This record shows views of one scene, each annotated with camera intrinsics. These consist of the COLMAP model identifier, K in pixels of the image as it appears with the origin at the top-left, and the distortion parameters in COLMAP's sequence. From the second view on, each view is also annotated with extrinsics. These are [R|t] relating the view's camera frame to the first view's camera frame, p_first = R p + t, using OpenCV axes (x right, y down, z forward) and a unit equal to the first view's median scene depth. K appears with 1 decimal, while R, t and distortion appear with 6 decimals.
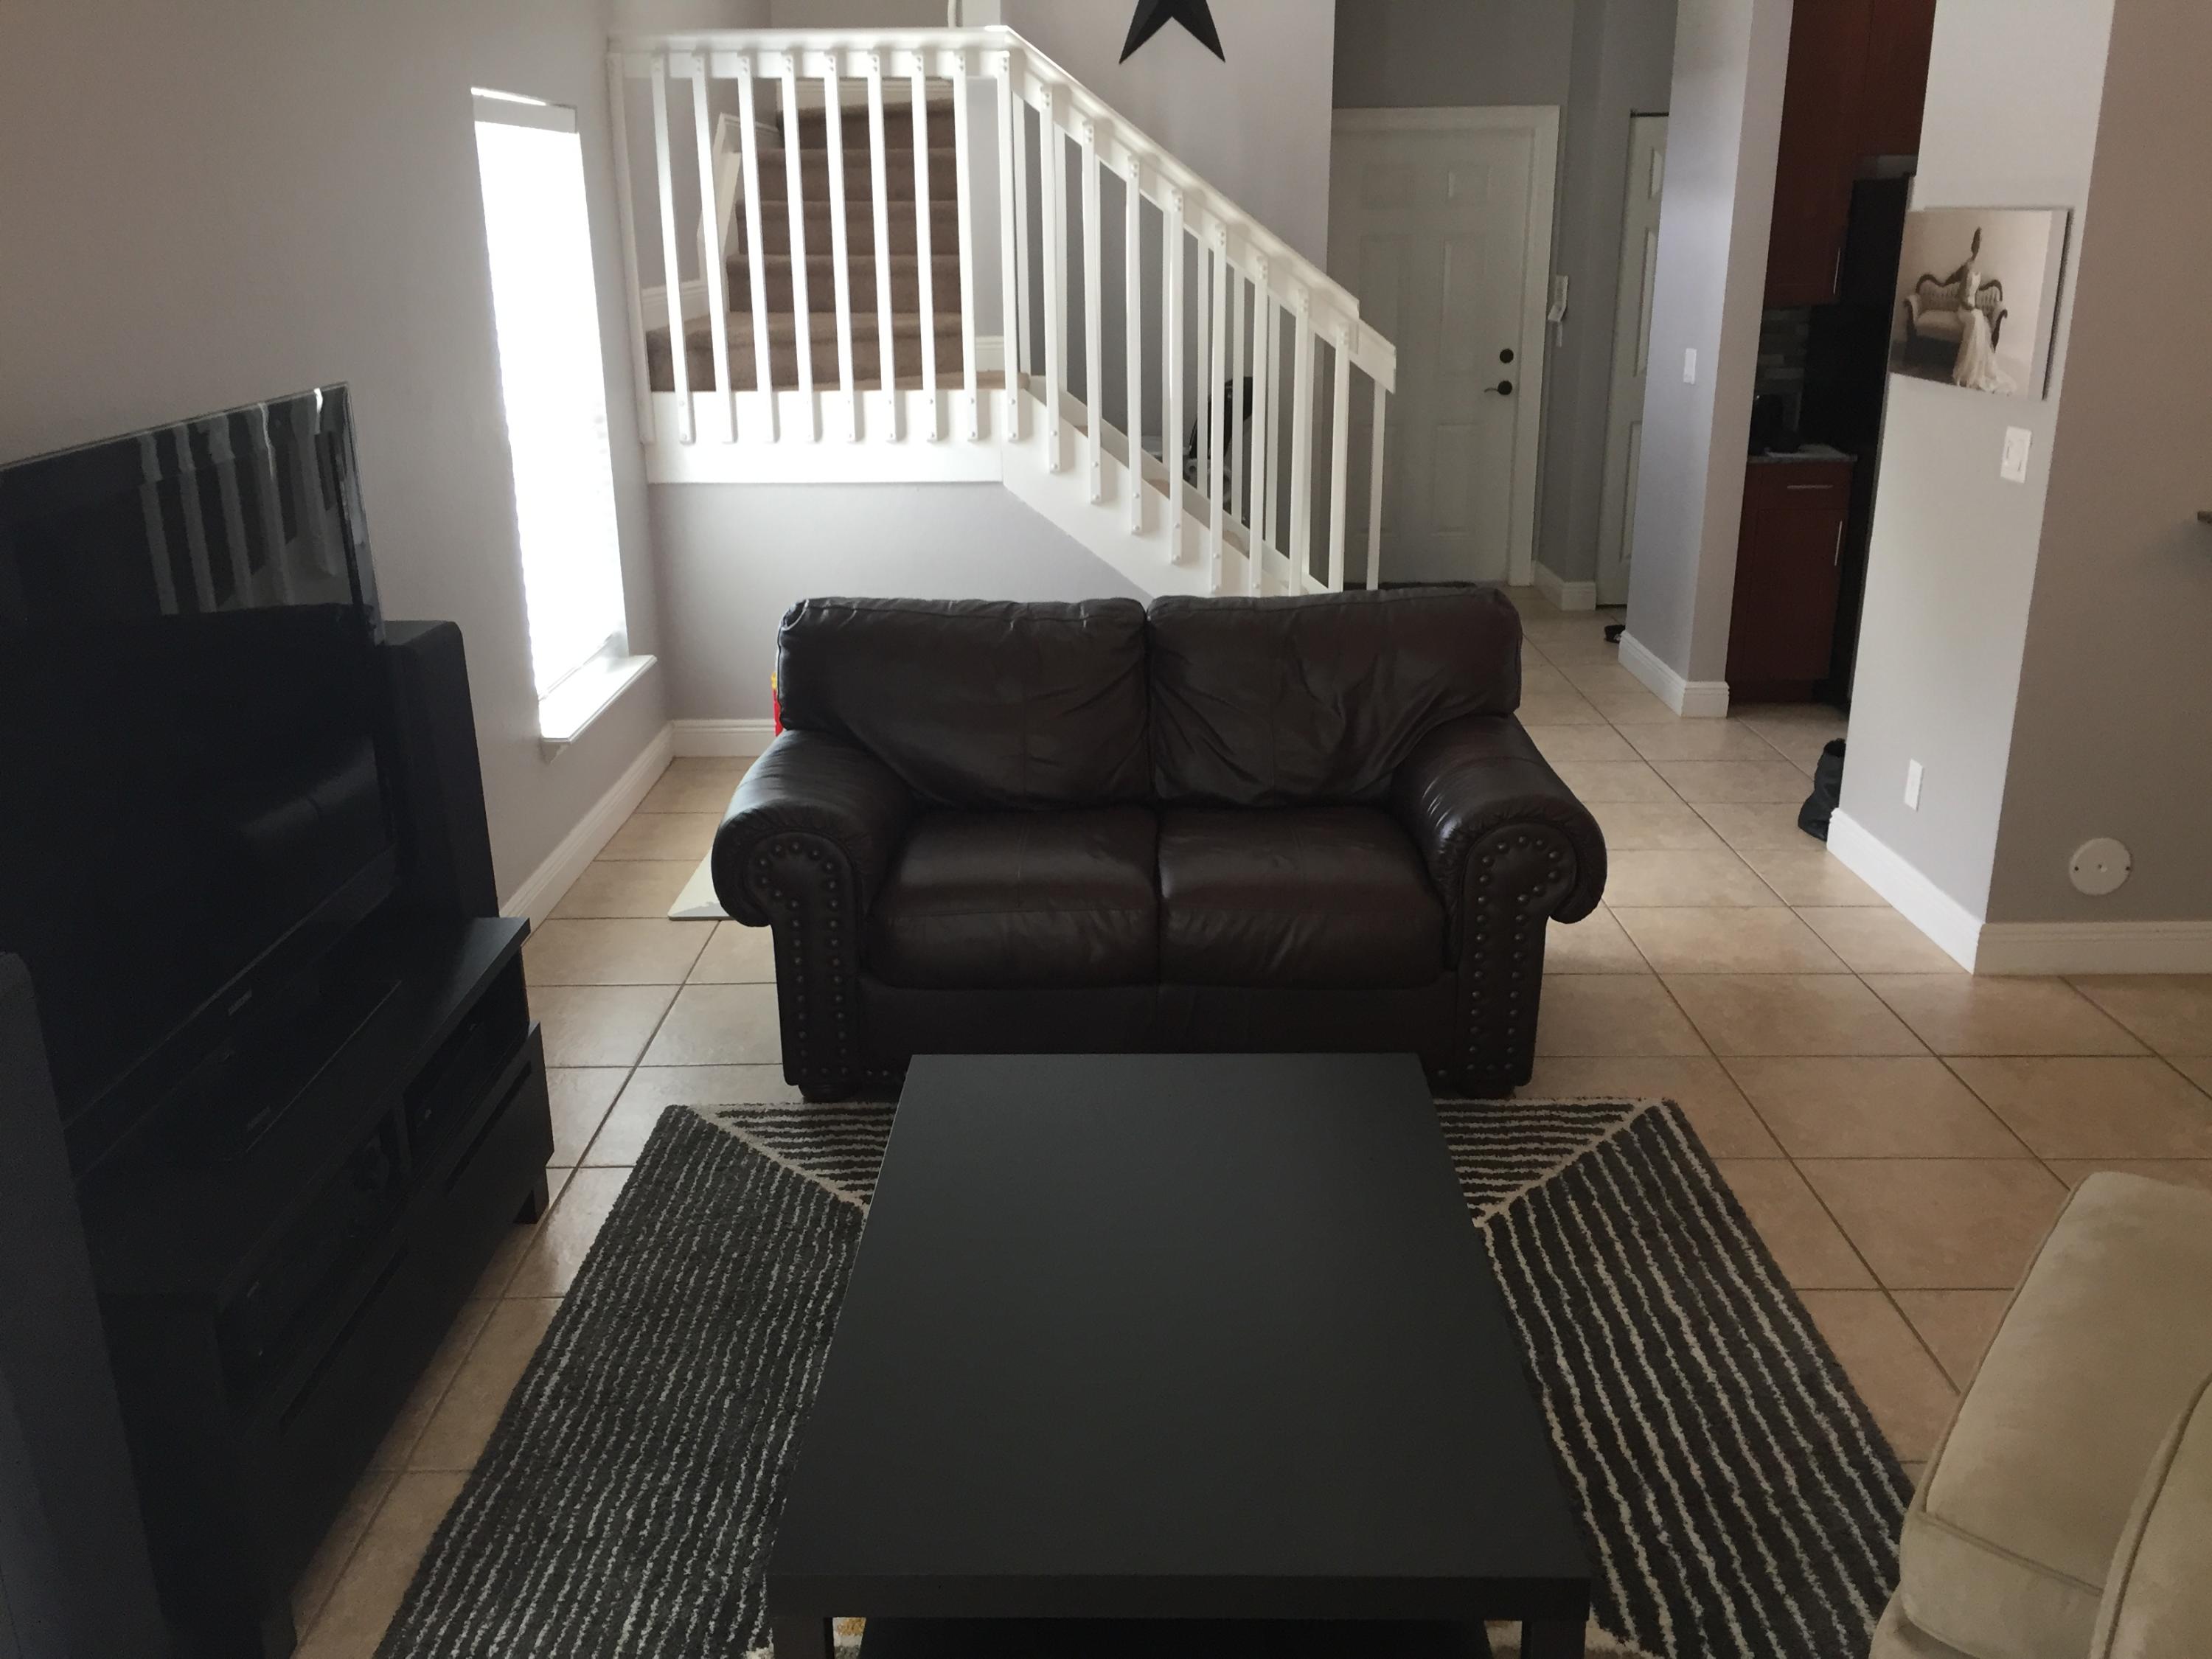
lens RADIAL K [[1904.1, 0, 1094.0], [0, 1904.1, 848.2], [0, 0, 1]] dist [0.086235, -0.121470]
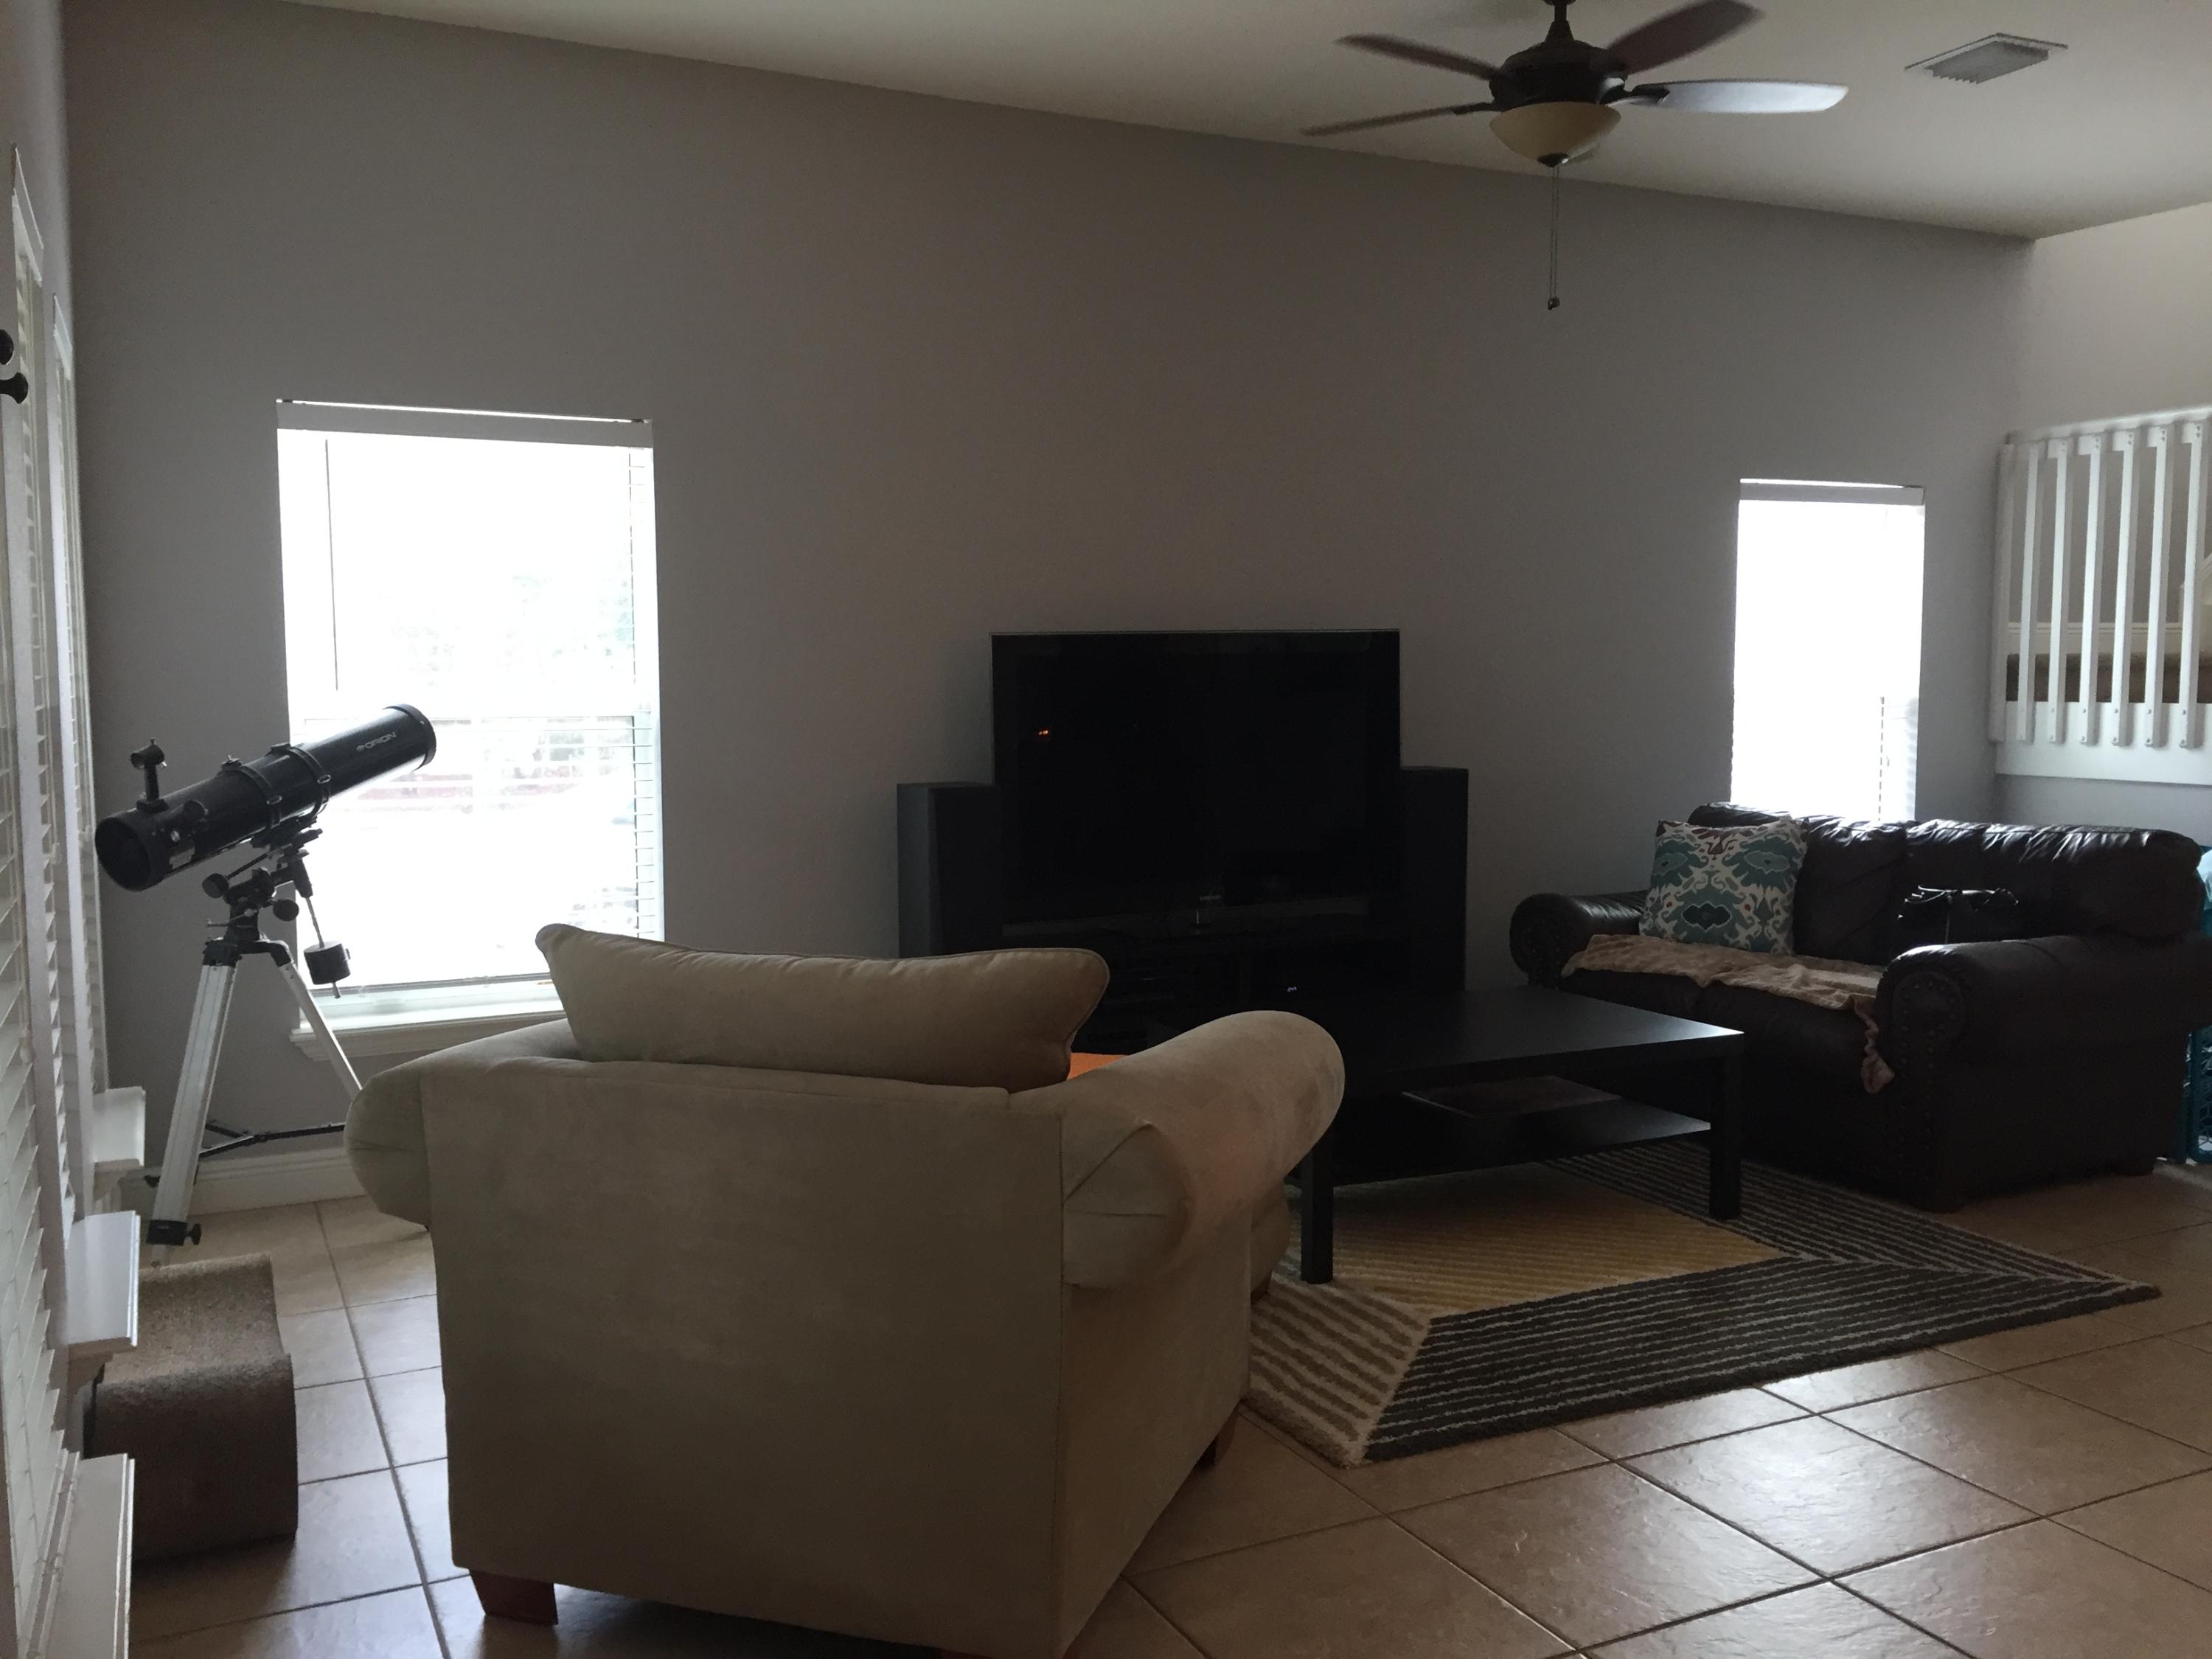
lens RADIAL K [[1904.1, 0, 1097.3], [0, 1904.1, 829.7], [0, 0, 1]] dist [0.086235, -0.121470]
pose [[0.456274, 0.081401, -0.886108, 0.727496], [-0.279568, 0.958497, -0.055903, 0.085194], [0.844782, 0.273234, 0.460094, -0.037485]]
